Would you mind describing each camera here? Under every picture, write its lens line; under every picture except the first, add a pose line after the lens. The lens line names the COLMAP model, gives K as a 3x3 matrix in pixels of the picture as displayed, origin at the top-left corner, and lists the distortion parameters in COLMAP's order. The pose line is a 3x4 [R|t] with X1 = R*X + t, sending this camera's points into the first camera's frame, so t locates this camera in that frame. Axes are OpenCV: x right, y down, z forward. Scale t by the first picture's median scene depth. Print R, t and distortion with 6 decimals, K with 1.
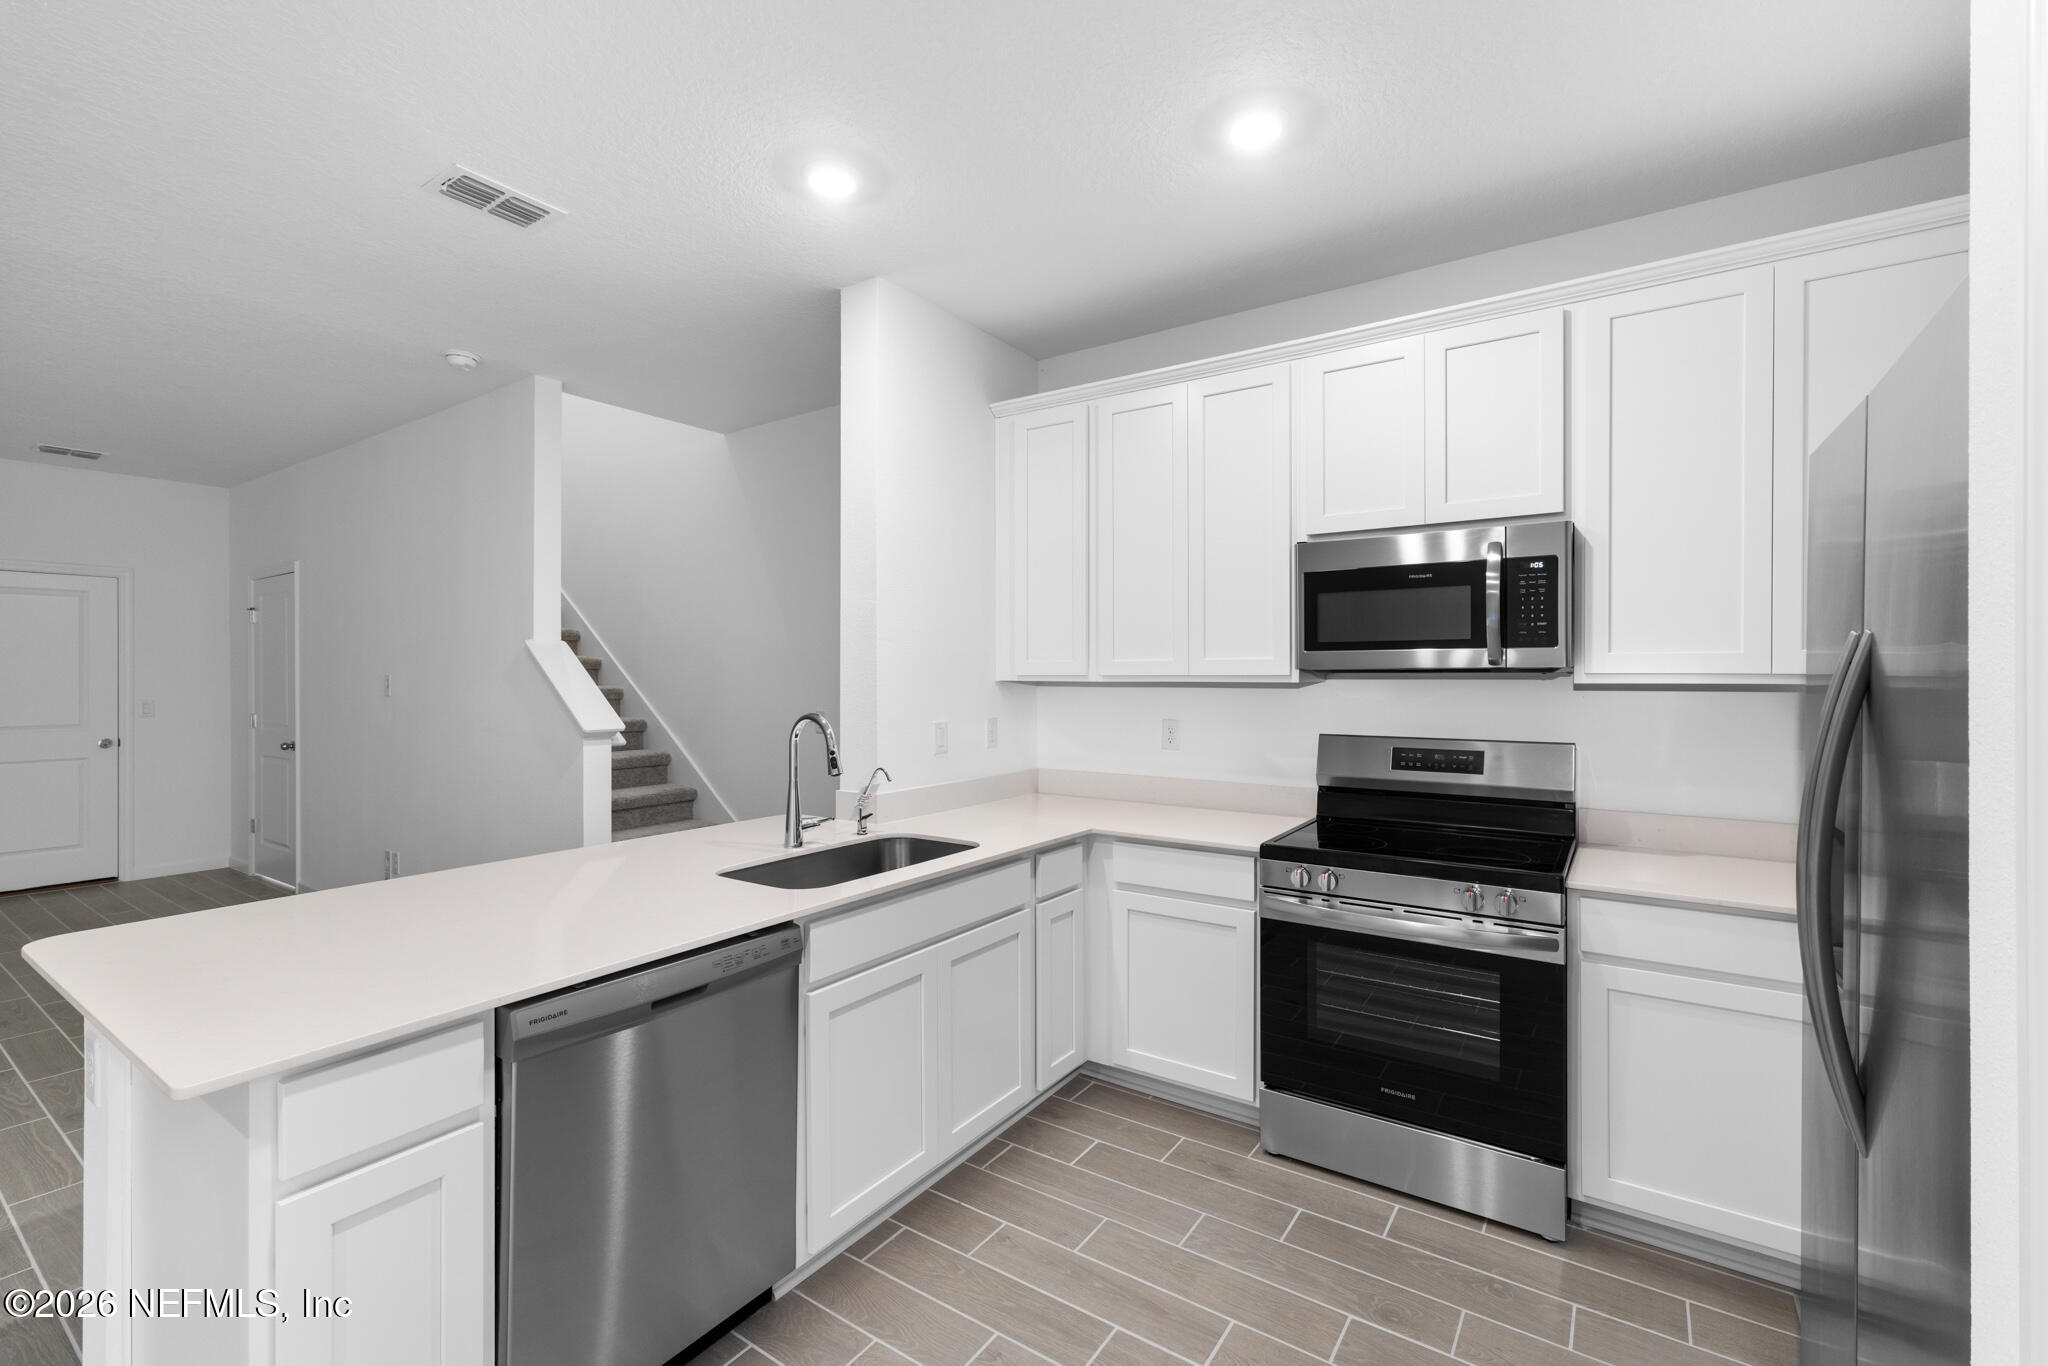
lens RADIAL K [[891.0, 0, 1018.5], [0, 891.0, 678.9], [0, 0, 1]] dist [0.004349, 0.005122]
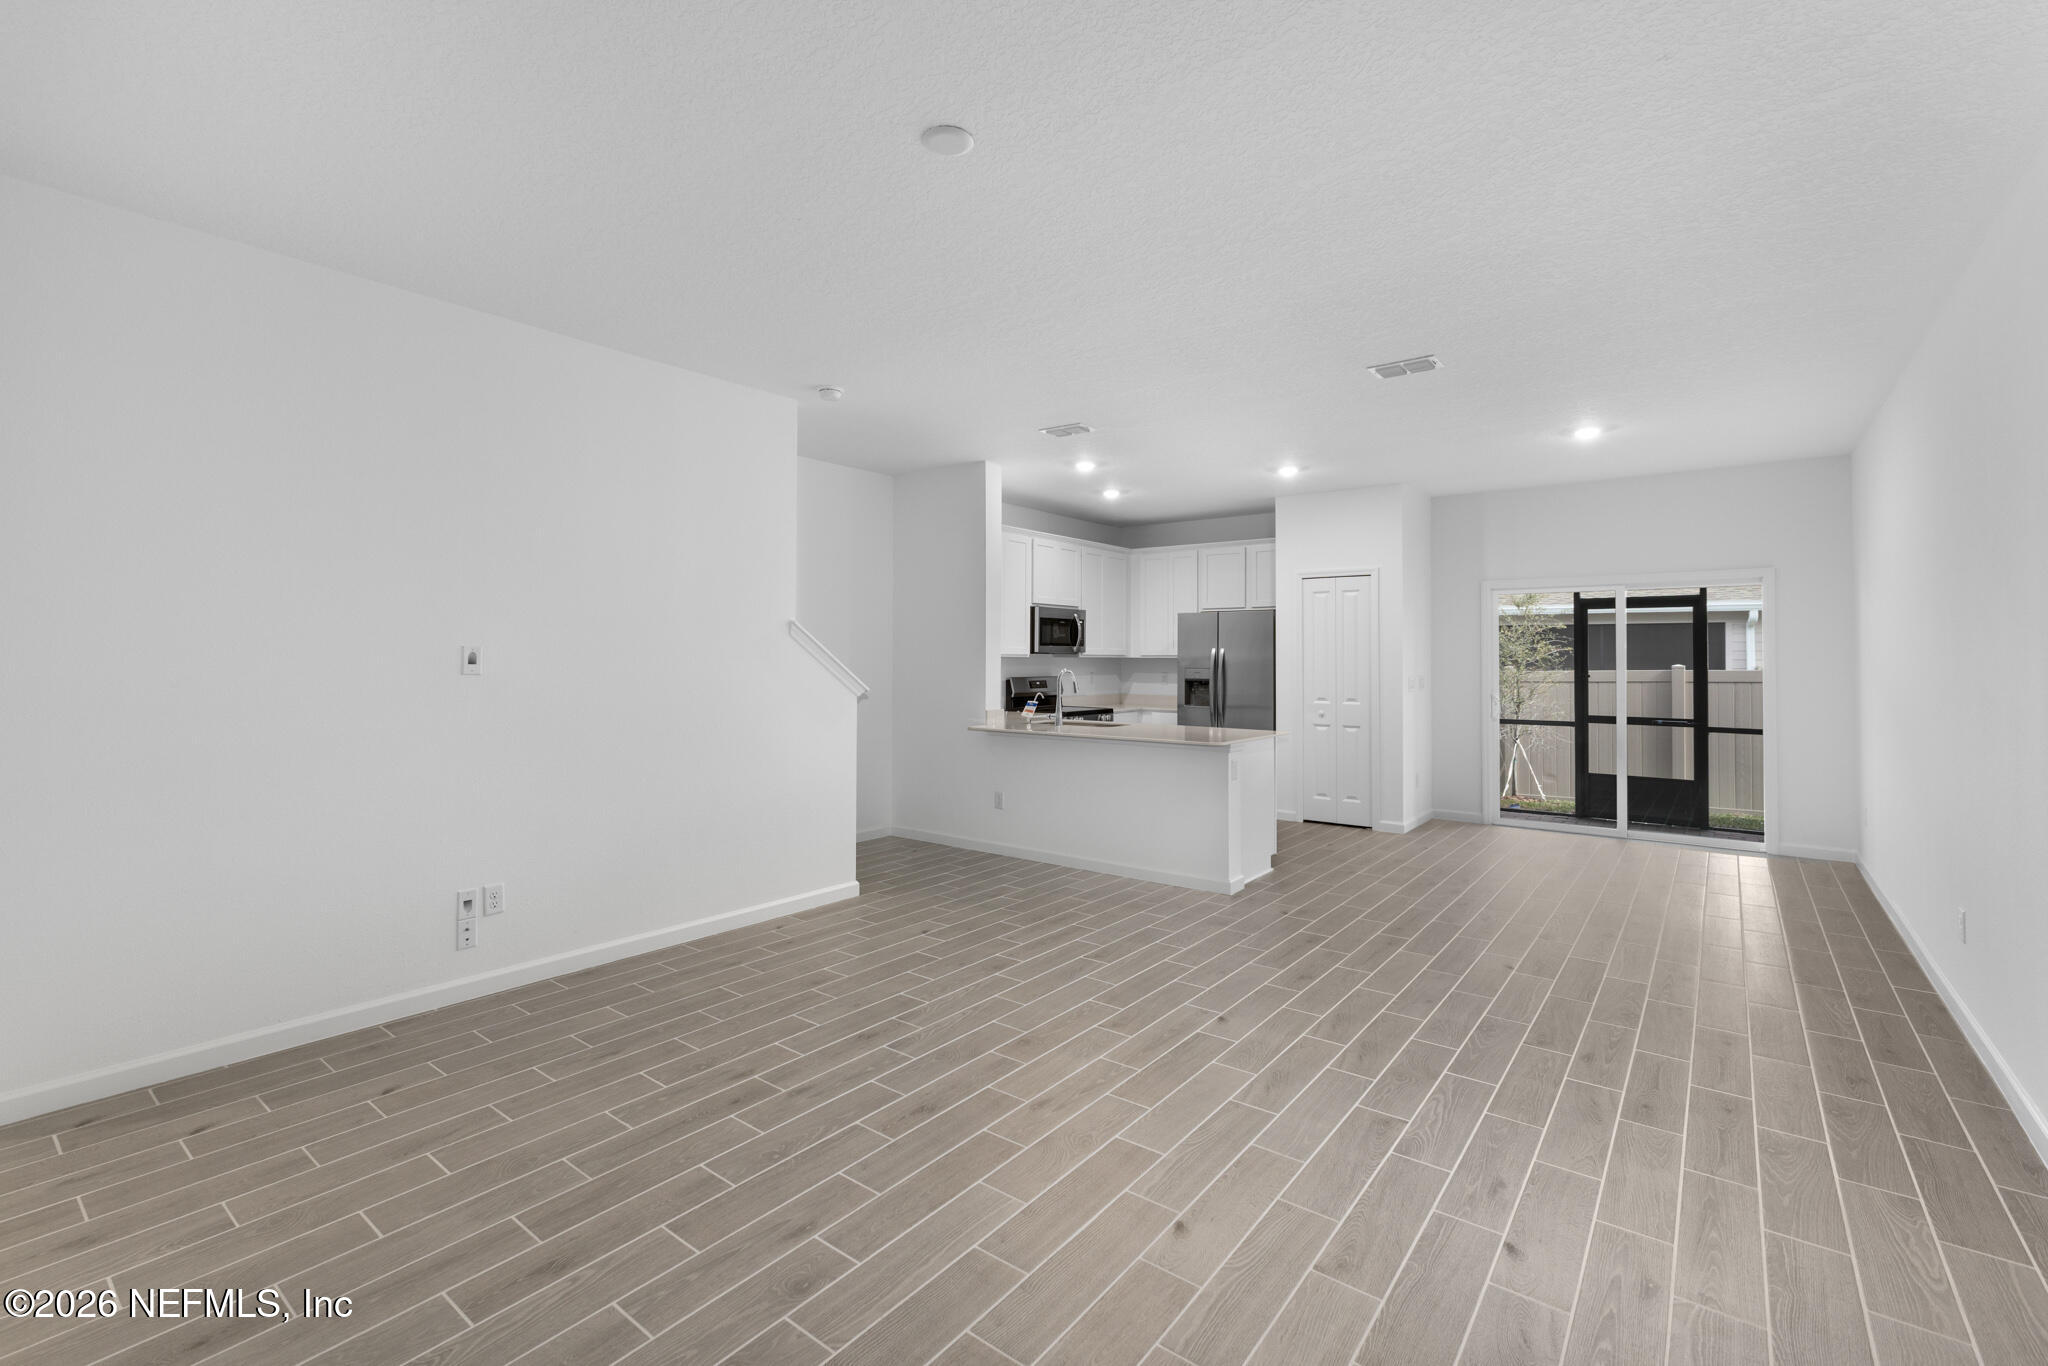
lens RADIAL K [[891.0, 0, 1024.4], [0, 891.0, 672.9], [0, 0, 1]] dist [0.004349, 0.005122]
pose [[0.047870, -0.018055, 0.998690, -2.676719], [0.002171, 0.999836, 0.017972, 0.005689], [-0.998851, 0.001308, 0.047902, 1.019249]]
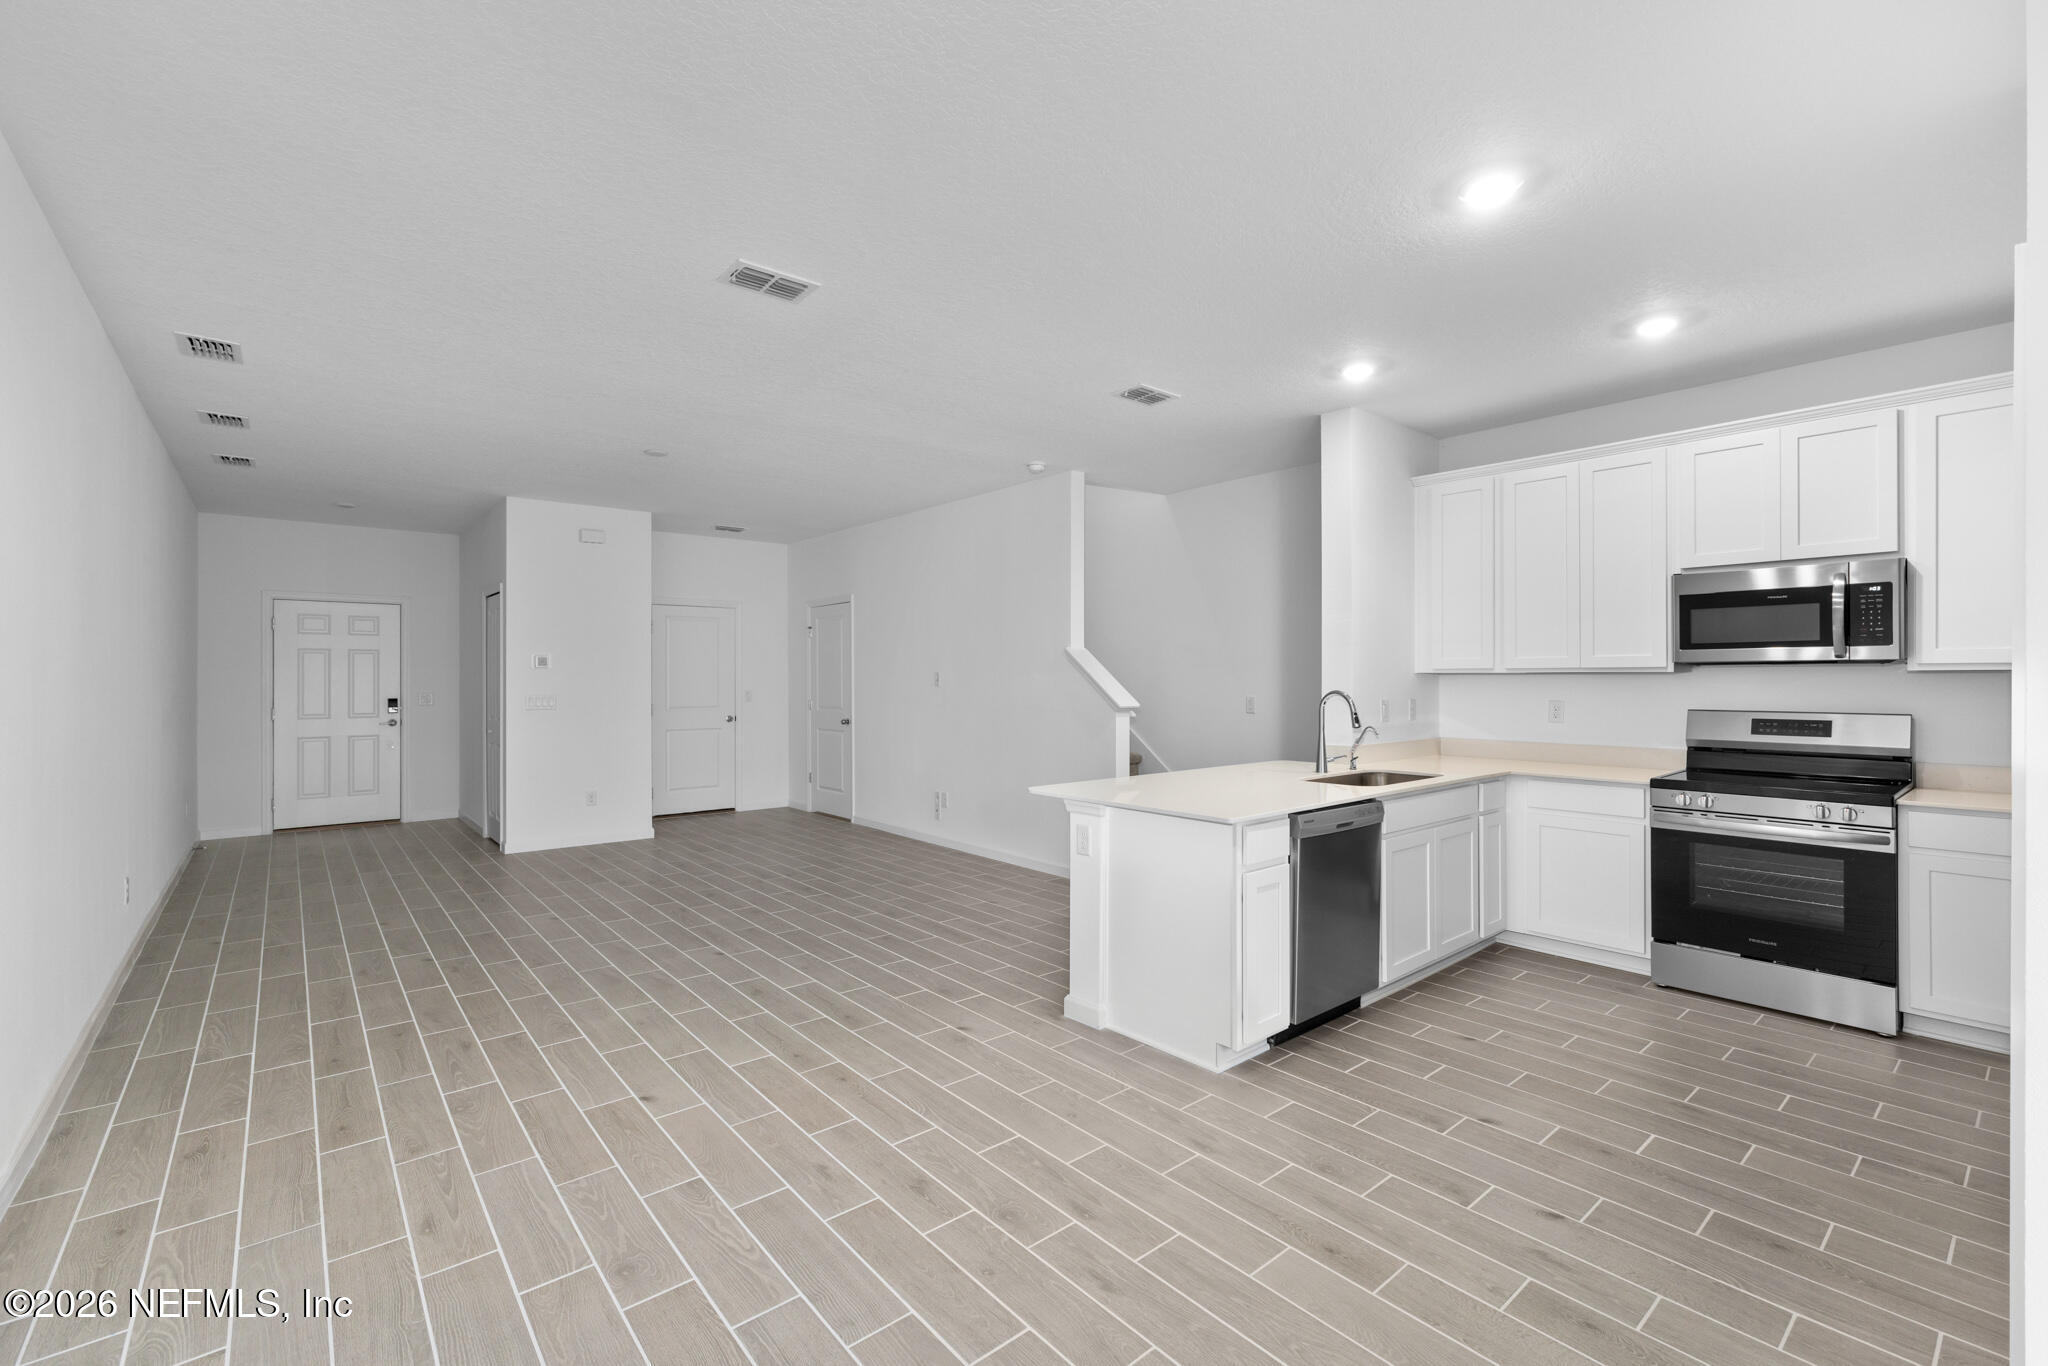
lens RADIAL K [[891.0, 0, 1025.0], [0, 891.0, 677.6], [0, 0, 1]] dist [0.004349, 0.005122]
pose [[0.966797, -0.000925, -0.255546, -0.354834], [-0.000320, 0.999988, -0.004829, 0.022642], [0.255547, 0.004751, 0.966785, -0.710207]]
